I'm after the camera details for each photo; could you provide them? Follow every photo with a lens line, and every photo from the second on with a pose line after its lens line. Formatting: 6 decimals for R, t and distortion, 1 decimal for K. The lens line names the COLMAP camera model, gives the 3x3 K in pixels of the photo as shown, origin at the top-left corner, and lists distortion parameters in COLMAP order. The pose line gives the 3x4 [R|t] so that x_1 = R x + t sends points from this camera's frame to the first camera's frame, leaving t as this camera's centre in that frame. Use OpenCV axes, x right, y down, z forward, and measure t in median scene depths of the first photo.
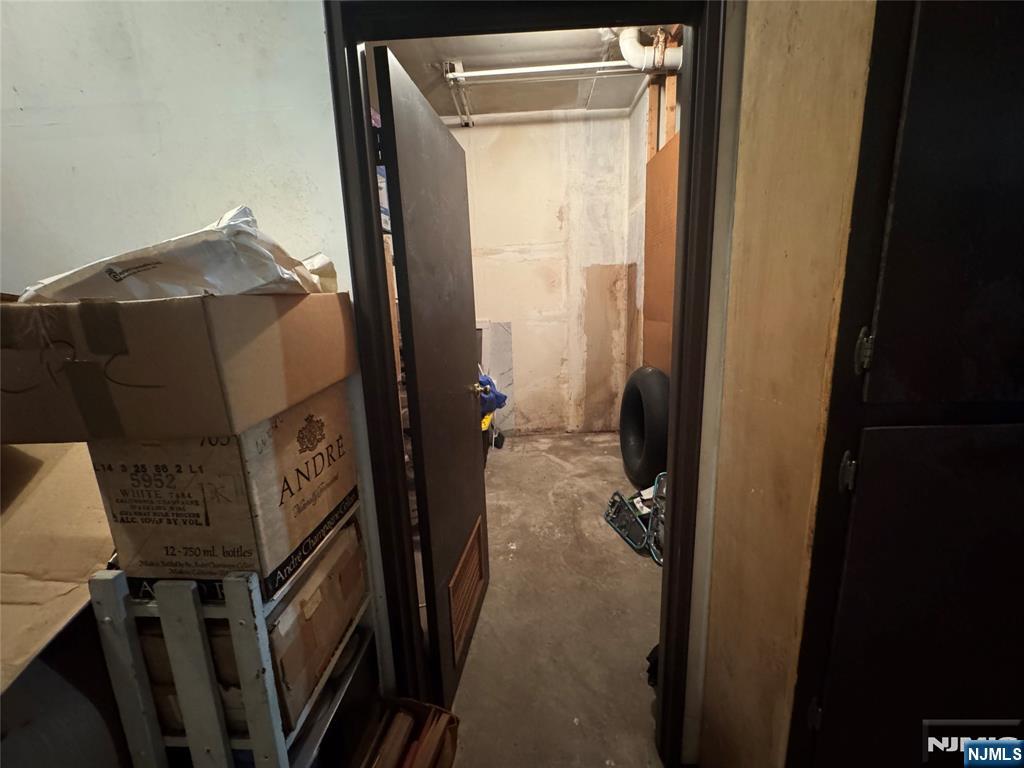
lens RADIAL K [[413.3, 0, 511.3], [0, 413.3, 381.2], [0, 0, 1]] dist [-0.002961, 0.000192]
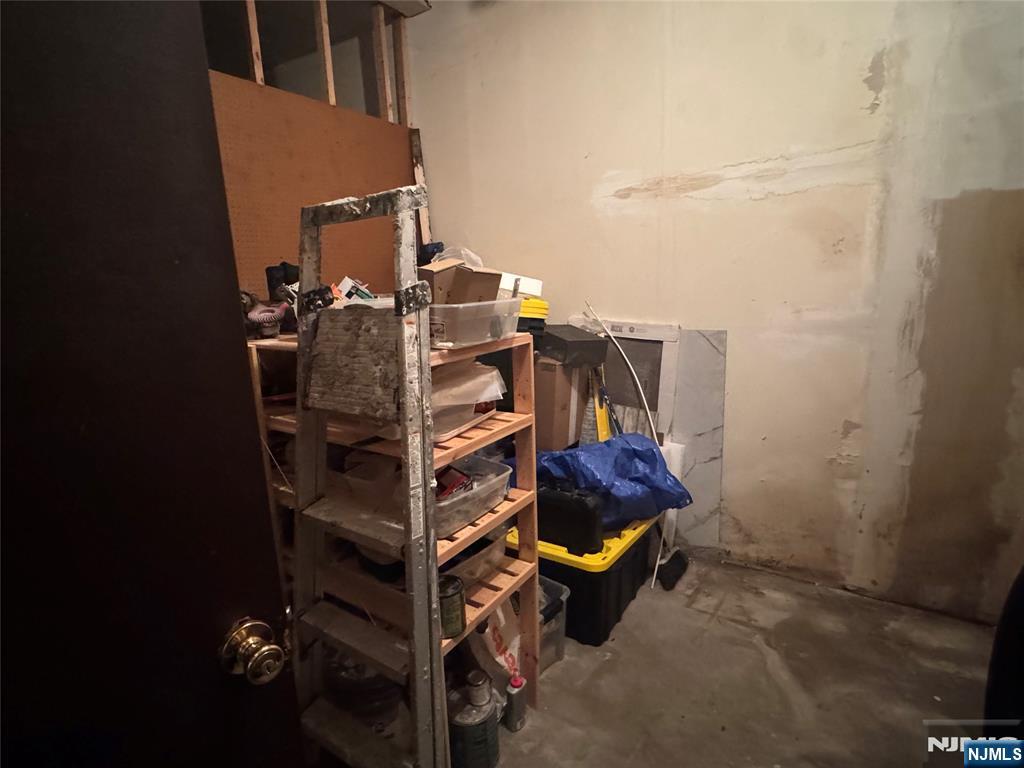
lens RADIAL K [[530.9, 0, 507.5], [0, 530.9, 381.0], [0, 0, 1]] dist [-0.002924, 0.001618]
pose [[0.841289, 0.104207, -0.530447, 0.114308], [-0.092790, 0.994518, 0.048210, -0.090254], [0.532562, 0.008662, 0.846346, 0.349199]]
